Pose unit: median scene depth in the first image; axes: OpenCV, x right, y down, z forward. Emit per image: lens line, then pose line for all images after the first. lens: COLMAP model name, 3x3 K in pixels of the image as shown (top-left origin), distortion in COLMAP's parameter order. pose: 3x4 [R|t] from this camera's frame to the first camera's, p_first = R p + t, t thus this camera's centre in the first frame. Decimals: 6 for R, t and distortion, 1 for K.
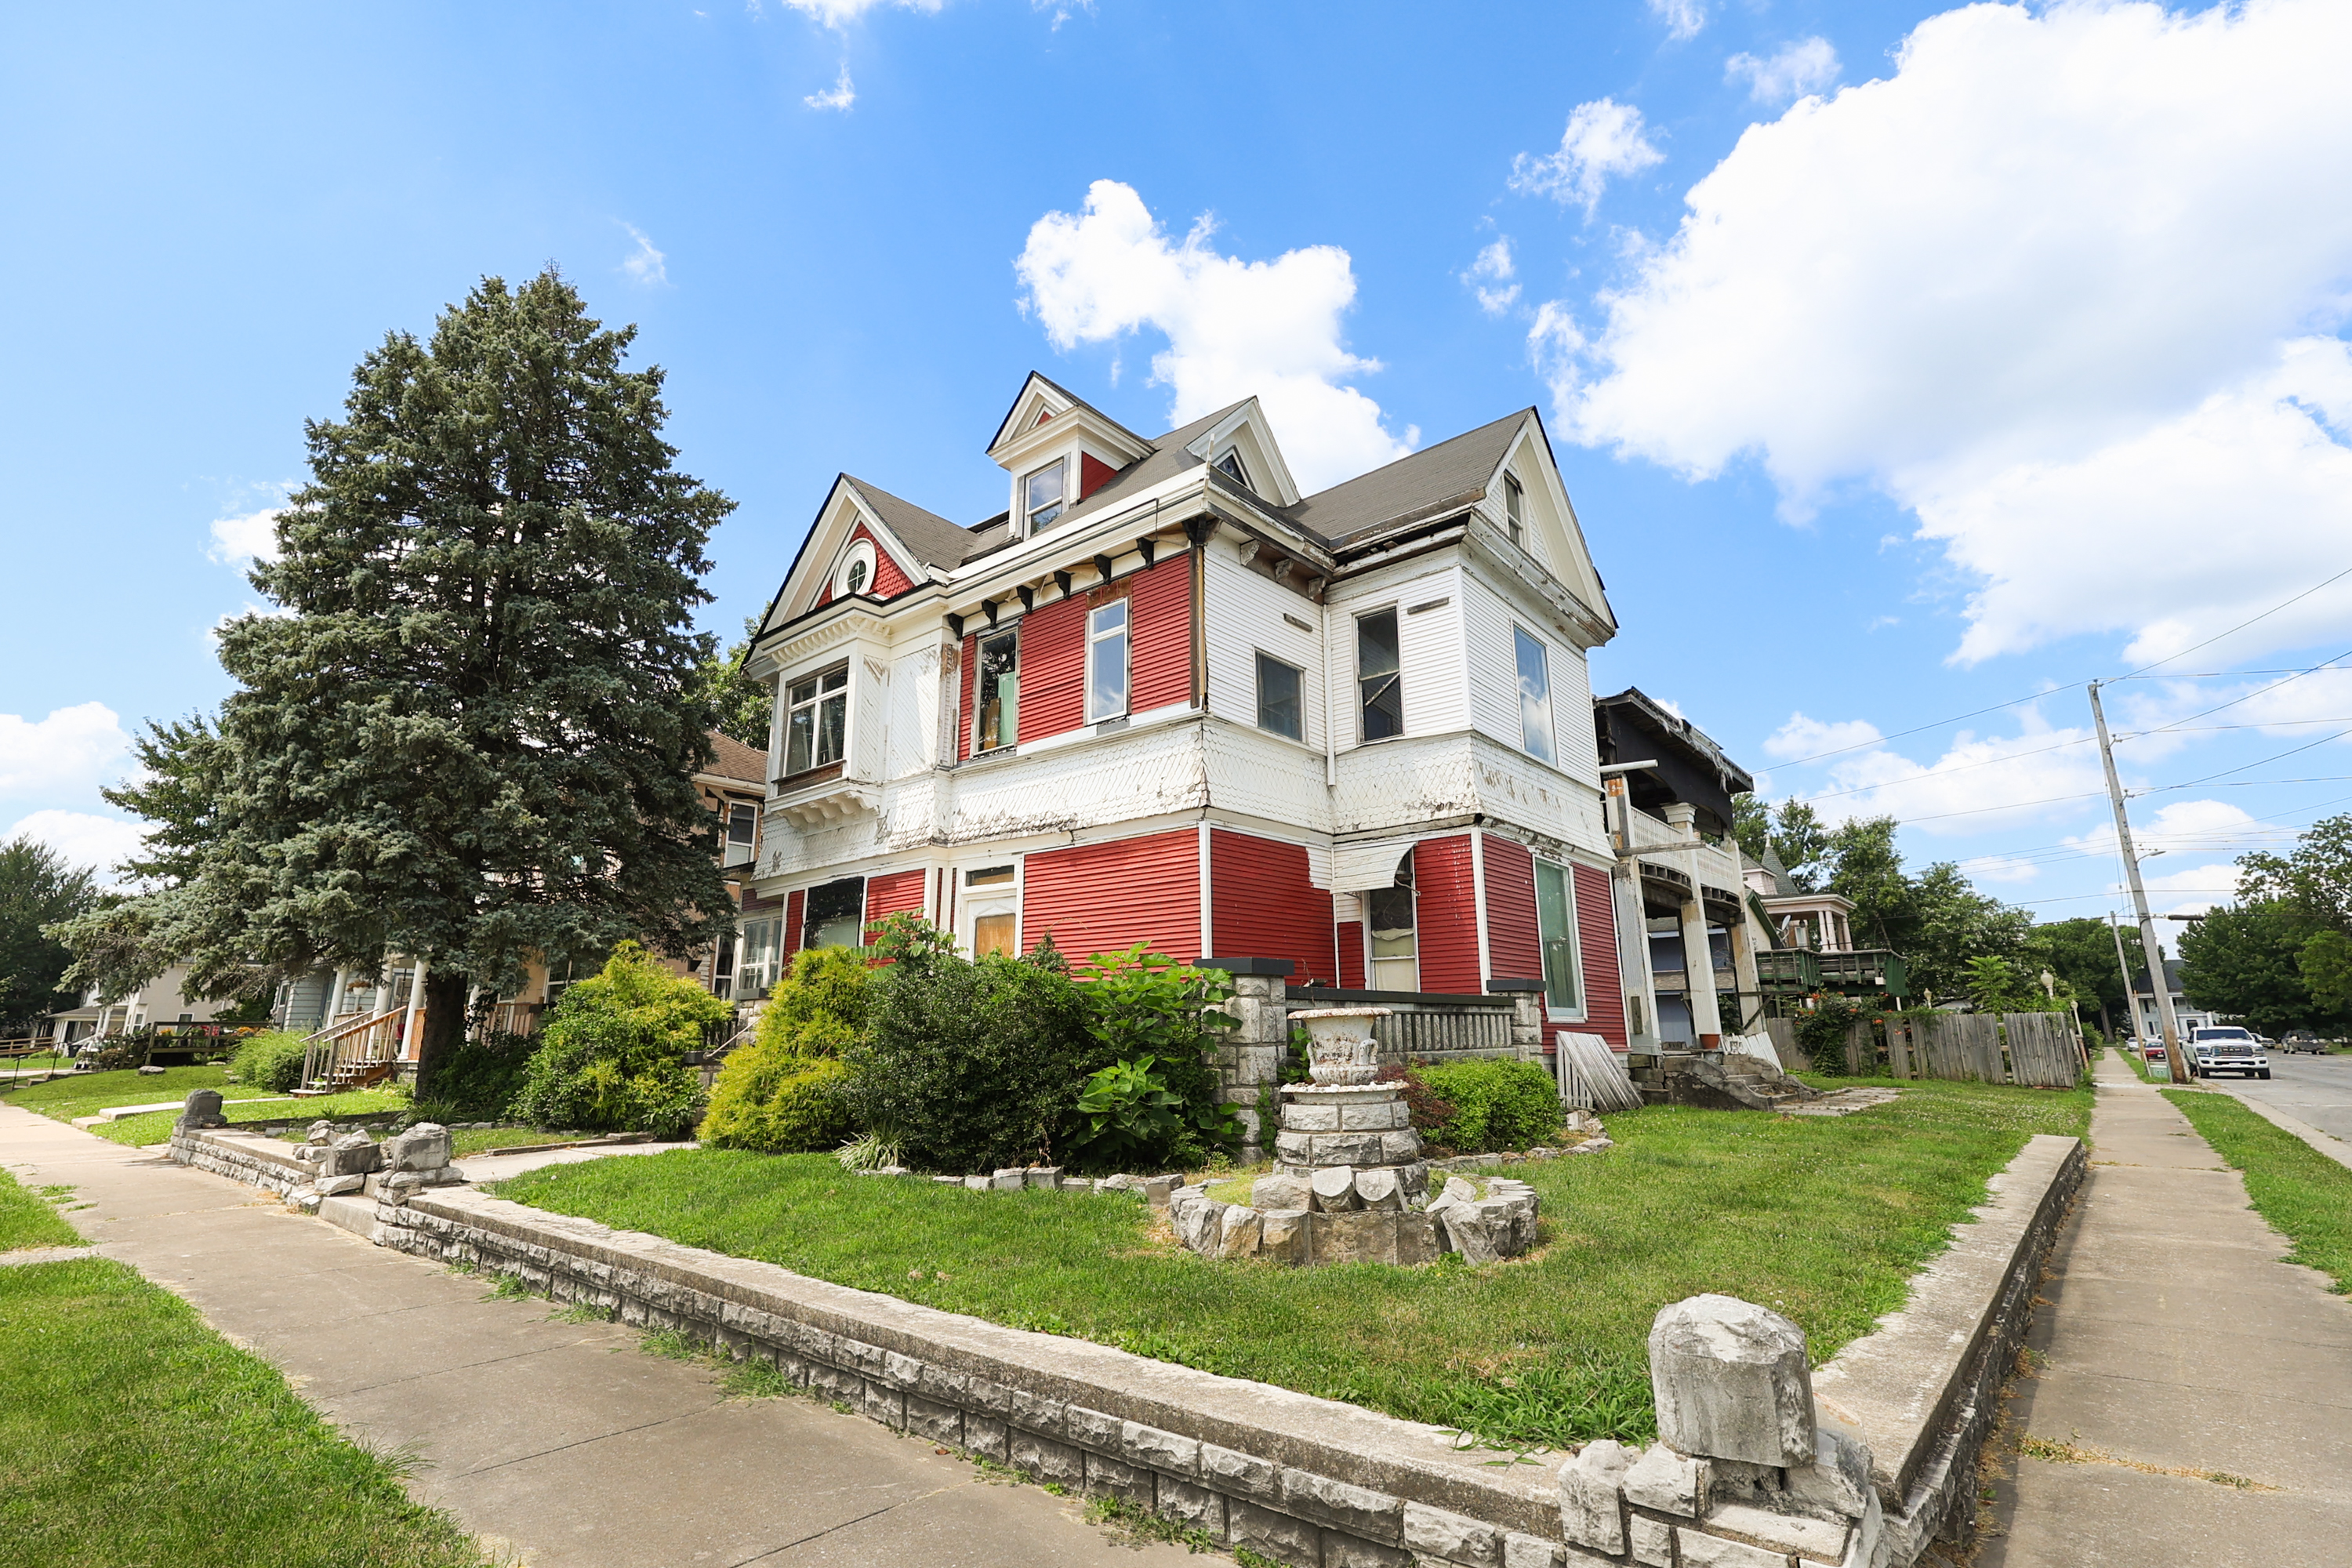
lens RADIAL K [[1075.7, 0, 1176.0], [0, 1075.7, 784.0], [0, 0, 1]] dist [-0.000616, -0.000907]
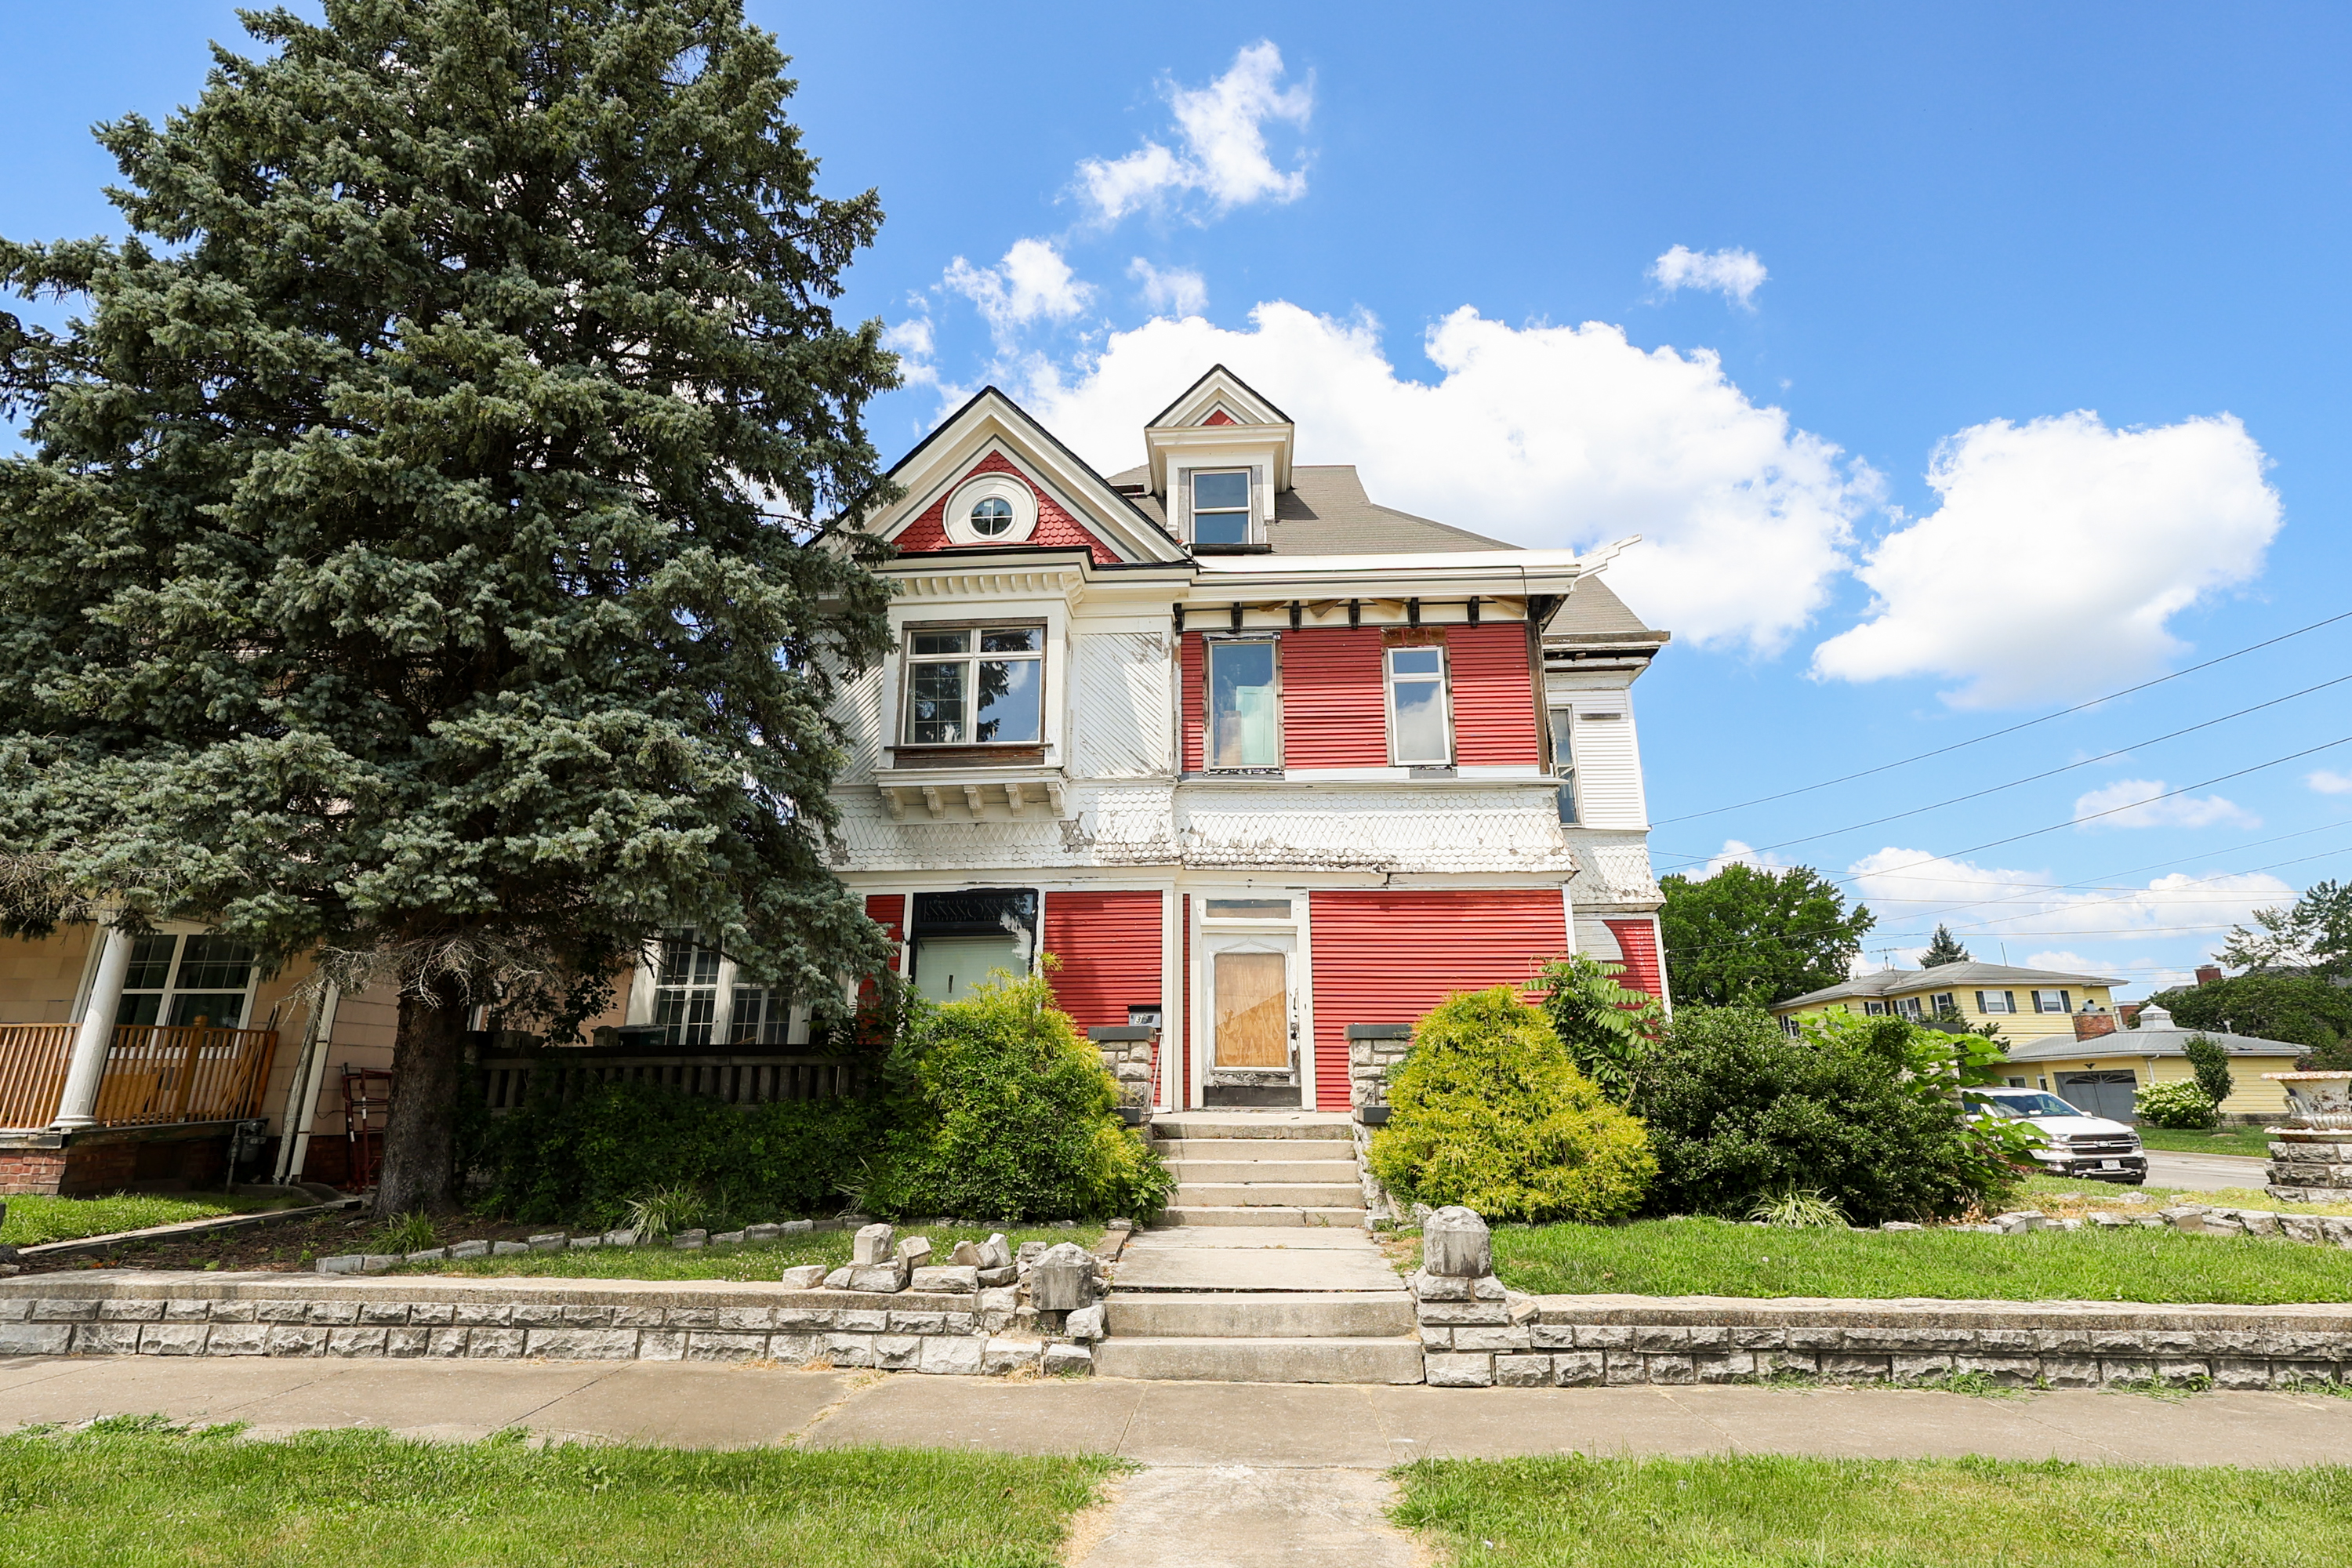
lens RADIAL K [[1092.2, 0, 1176.0], [0, 1092.2, 784.0], [0, 0, 1]] dist [-0.003415, -0.000274]
pose [[0.802593, 0.170221, 0.571725, -0.764852], [-0.142663, 0.985382, -0.093108, 0.077534], [-0.579217, -0.006836, 0.815145, 0.302034]]
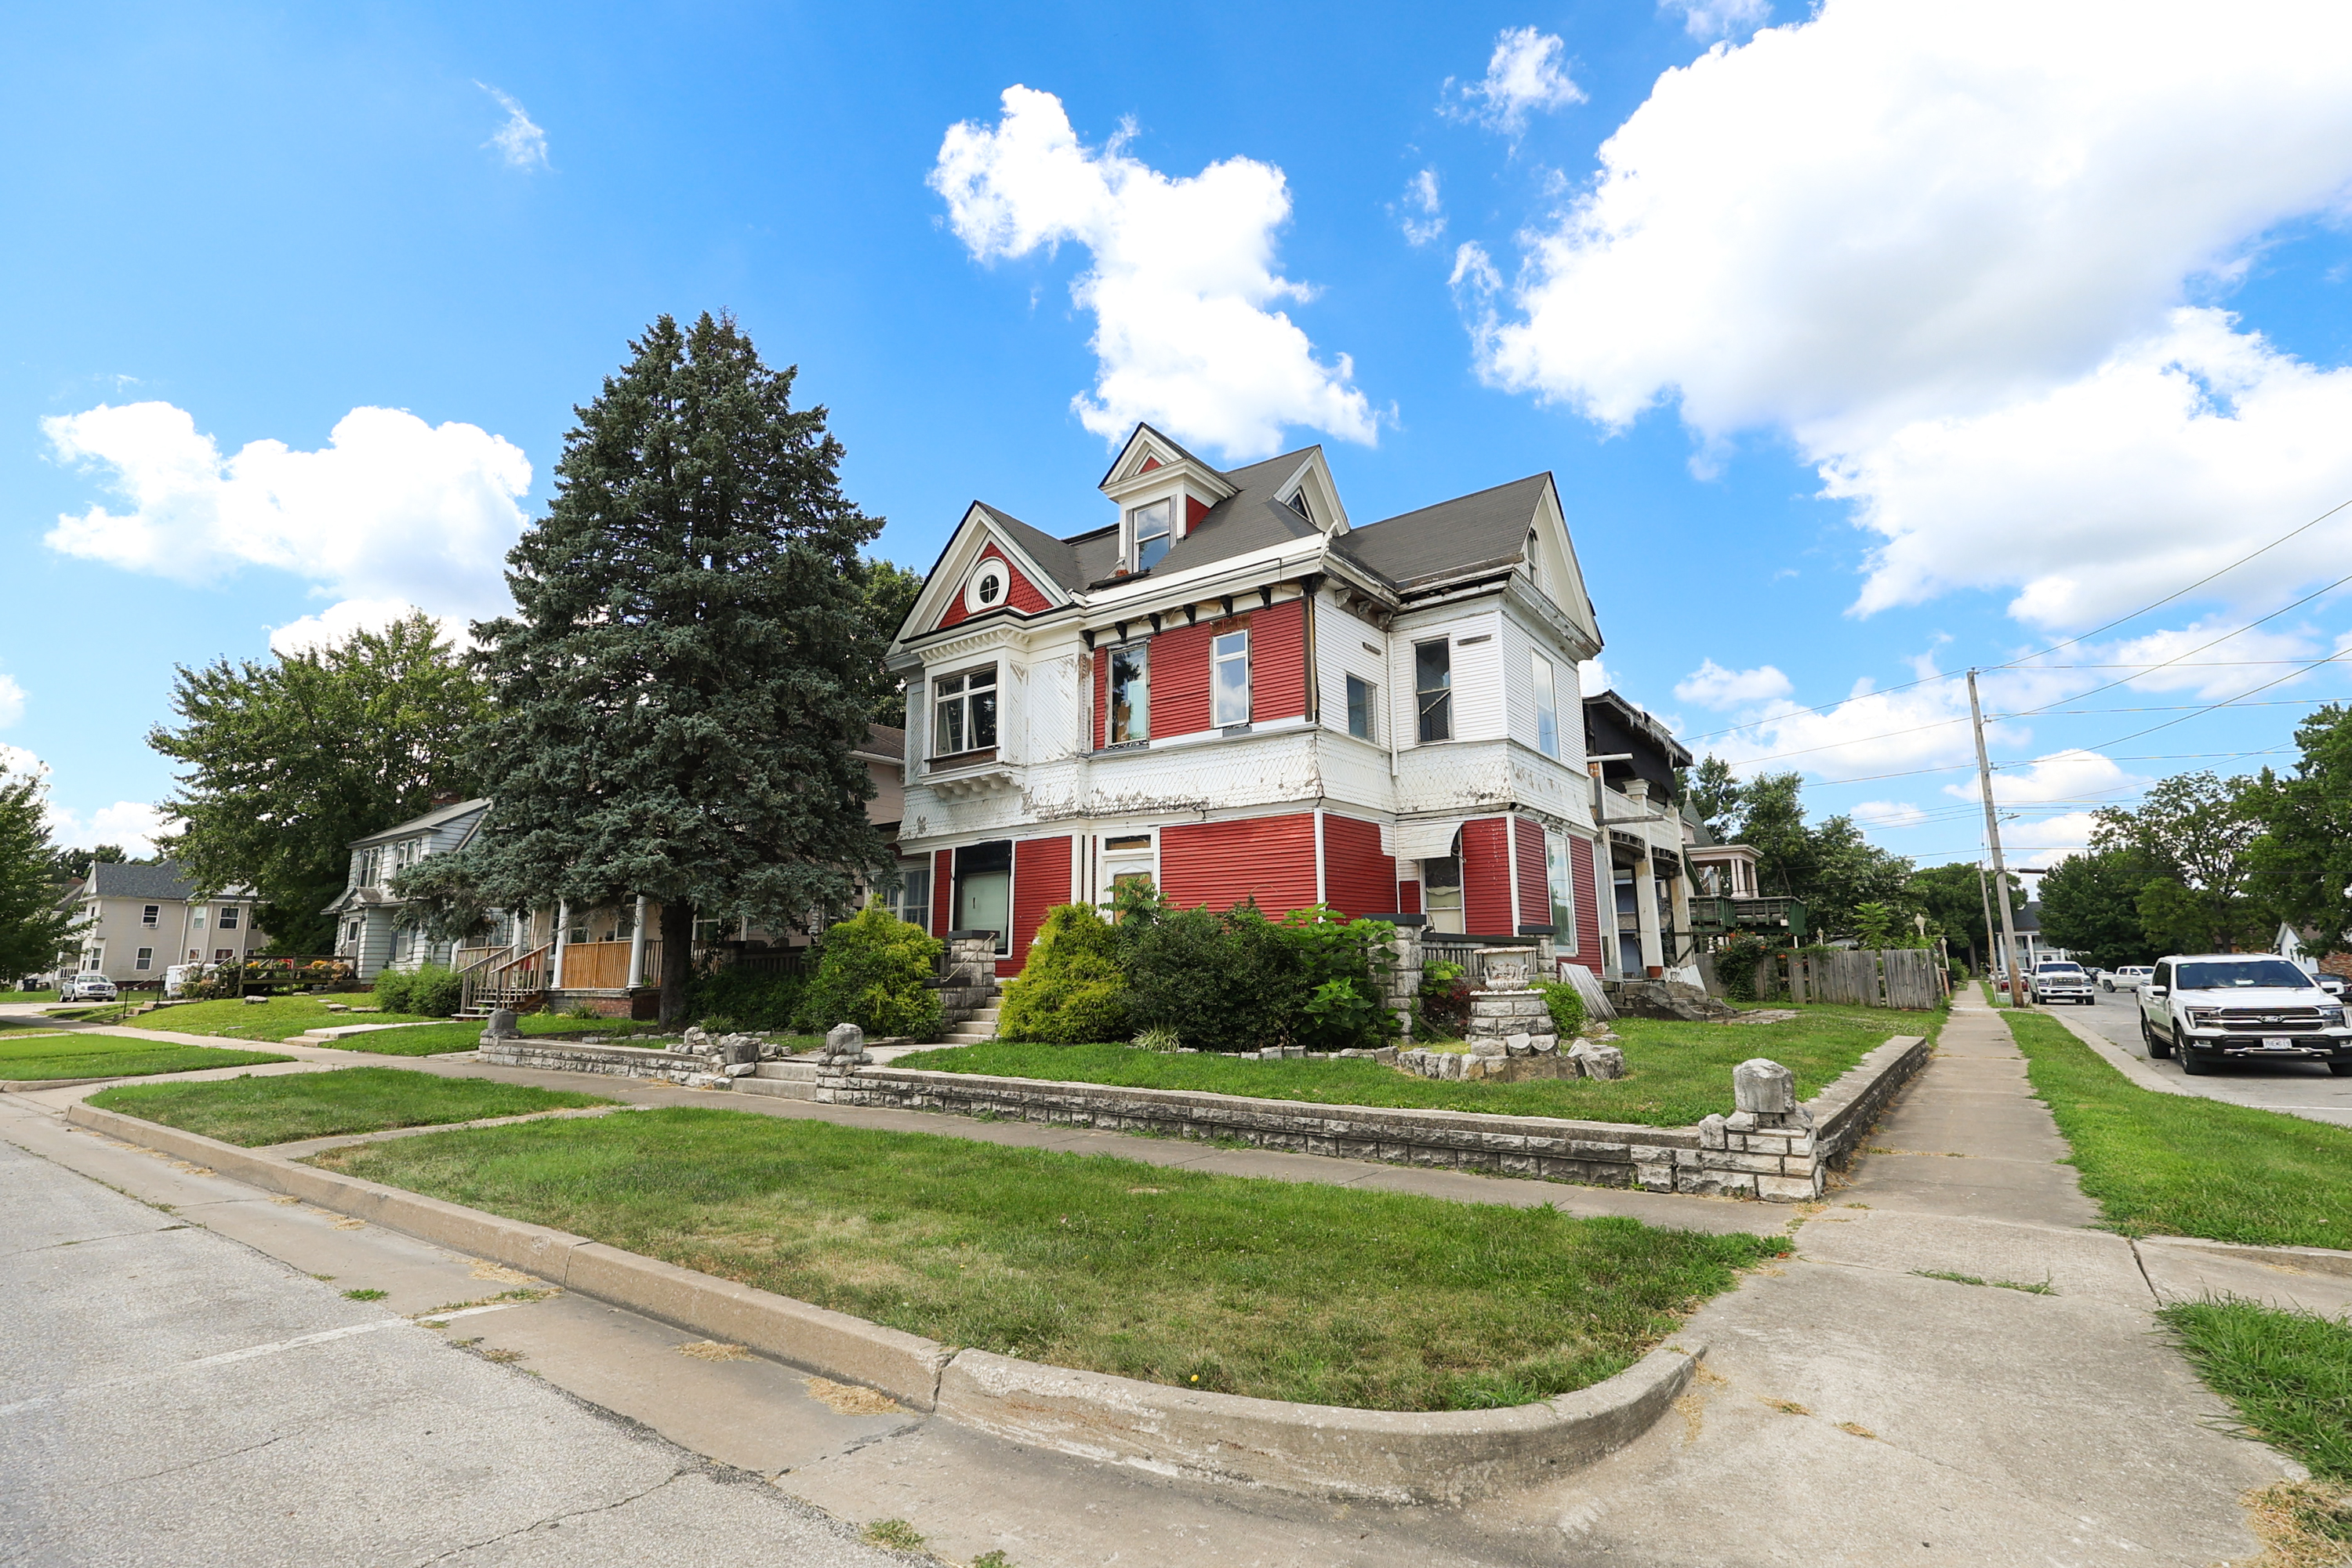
lens RADIAL K [[1076.8, 0, 1176.0], [0, 1076.8, 784.0], [0, 0, 1]] dist [-0.003086, 0.000235]
pose [[0.997720, 0.011605, 0.066484, -0.204283], [-0.015466, 0.998205, 0.057853, -0.059591], [-0.065693, -0.058749, 0.996109, -0.275410]]
